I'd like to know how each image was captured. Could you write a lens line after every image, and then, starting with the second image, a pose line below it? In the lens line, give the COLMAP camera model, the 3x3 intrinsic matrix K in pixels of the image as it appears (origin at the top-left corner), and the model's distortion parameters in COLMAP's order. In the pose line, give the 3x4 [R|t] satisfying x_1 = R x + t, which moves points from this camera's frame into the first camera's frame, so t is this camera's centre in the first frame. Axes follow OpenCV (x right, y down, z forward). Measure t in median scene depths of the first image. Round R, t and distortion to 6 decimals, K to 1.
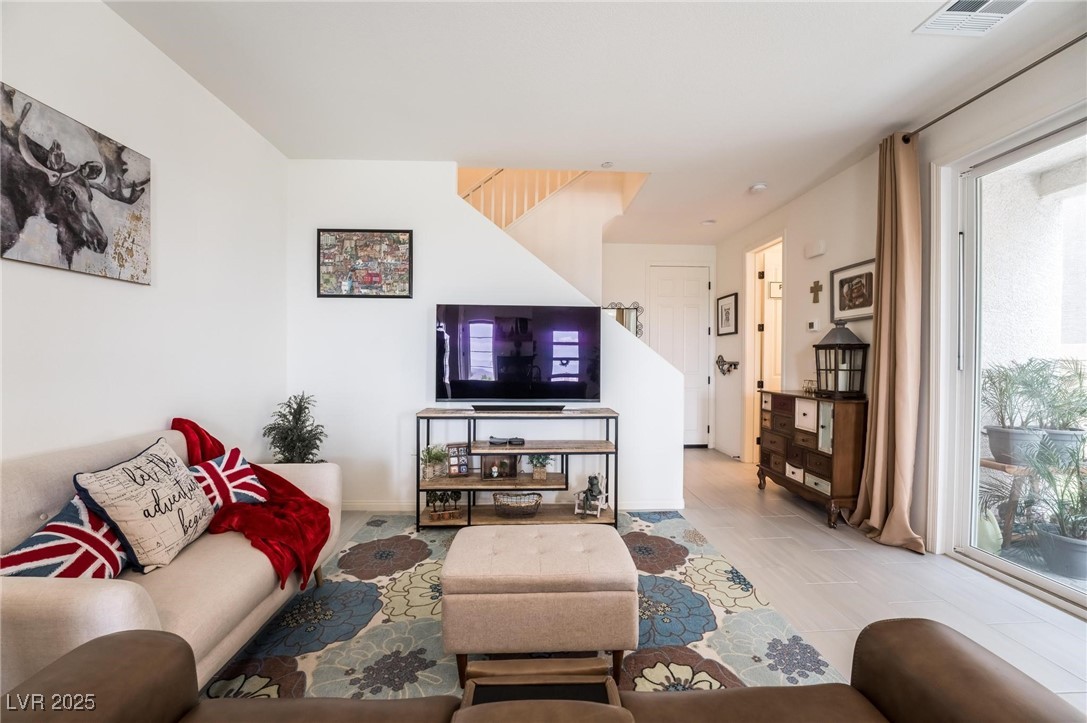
lens RADIAL K [[440.7, 0, 542.1], [0, 440.7, 364.2], [0, 0, 1]] dist [-0.030620, 0.005523]
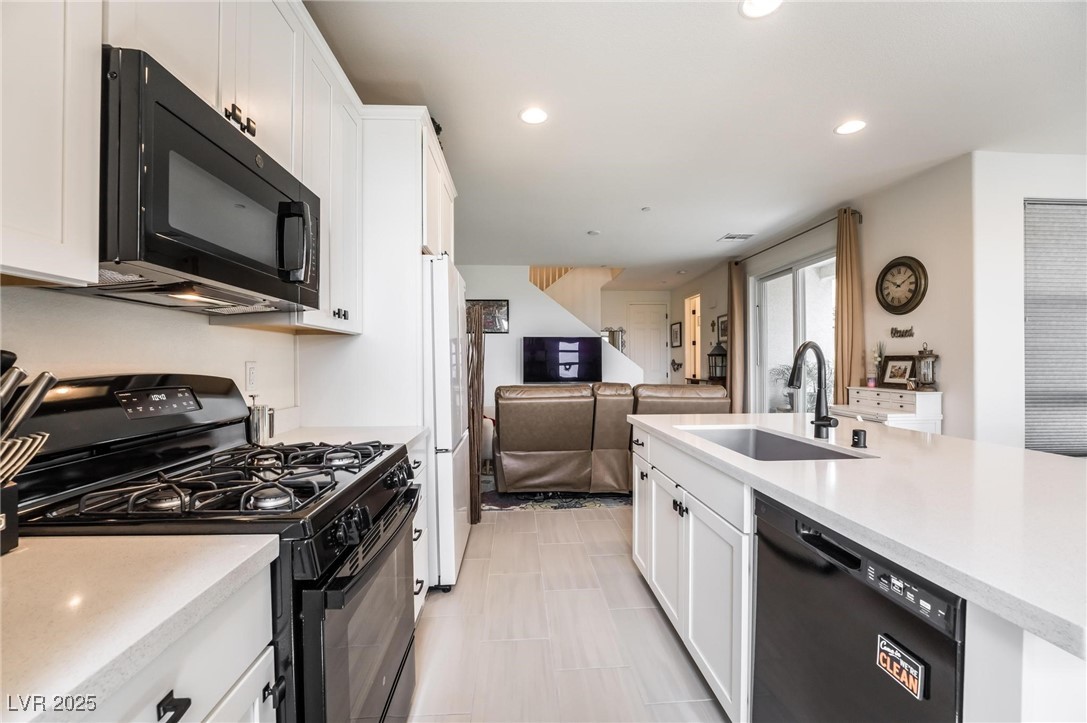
lens RADIAL K [[440.7, 0, 542.1], [0, 440.7, 364.2], [0, 0, 1]] dist [-0.030620, 0.005523]
pose [[0.999800, -0.012092, 0.015915, -0.178931], [0.012283, 0.999854, -0.011915, 0.017815], [-0.015768, 0.012108, 0.999802, -1.044022]]
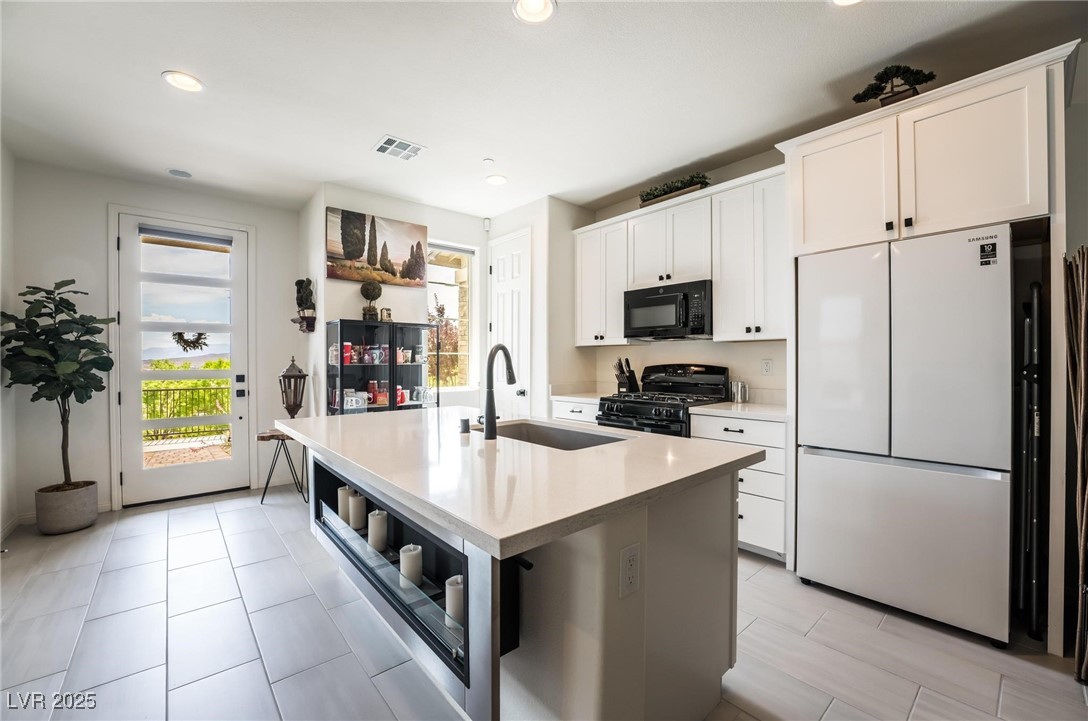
lens RADIAL K [[441.1, 0, 542.6], [0, 441.1, 363.2], [0, 0, 1]] dist [-0.030620, 0.005523]
pose [[-0.782502, -0.001838, -0.622645, 0.449538], [-0.012555, 0.999839, 0.012827, 0.006062], [0.622521, 0.017855, -0.782399, -0.068191]]
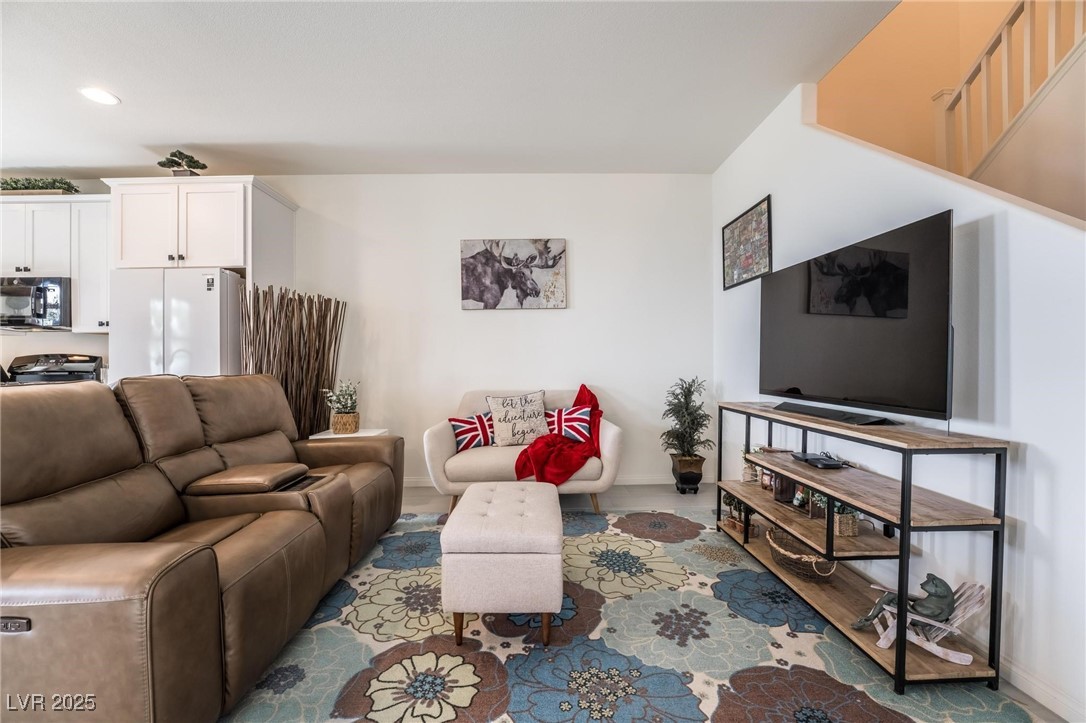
lens RADIAL K [[440.3, 0, 541.6], [0, 440.3, 364.2], [0, 0, 1]] dist [-0.030620, 0.005523]
pose [[-0.028672, 0.000269, -0.999589, 0.578556], [-0.009425, 0.999955, 0.000540, 0.031912], [0.999544, 0.009436, -0.028668, 0.587225]]
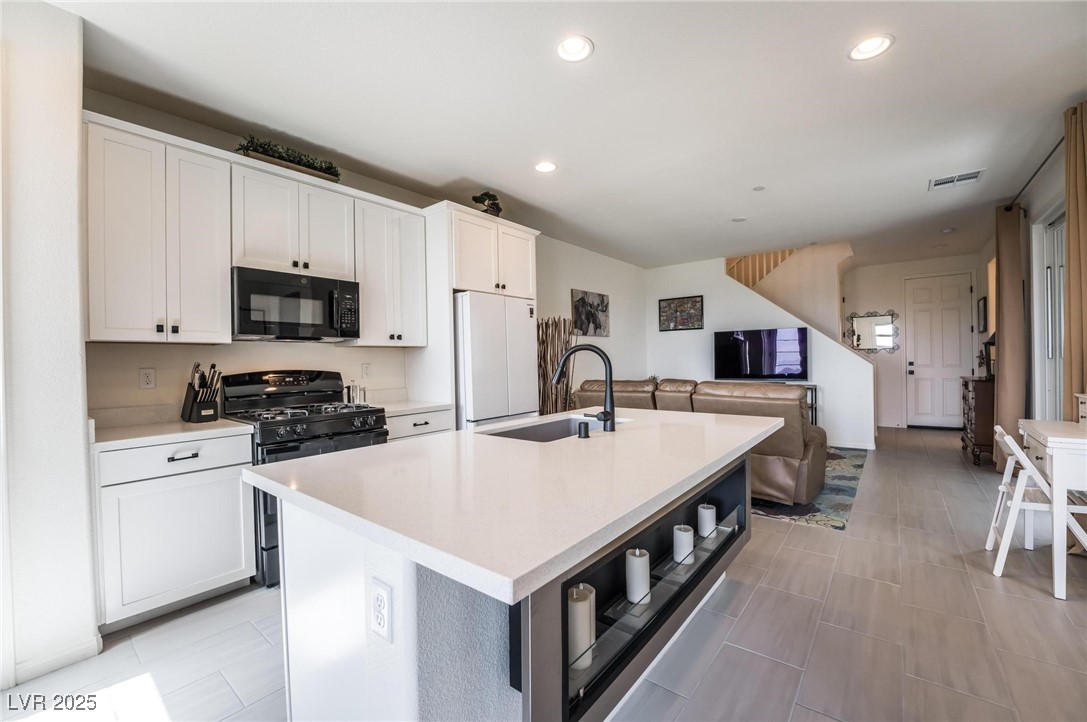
lens RADIAL K [[440.7, 0, 542.1], [0, 440.7, 363.7], [0, 0, 1]] dist [-0.030620, 0.005523]
pose [[0.749492, -0.016246, -0.661814, 0.488674], [0.013181, 0.999867, -0.009617, 0.019700], [0.661882, -0.001516, 0.749607, -1.018599]]
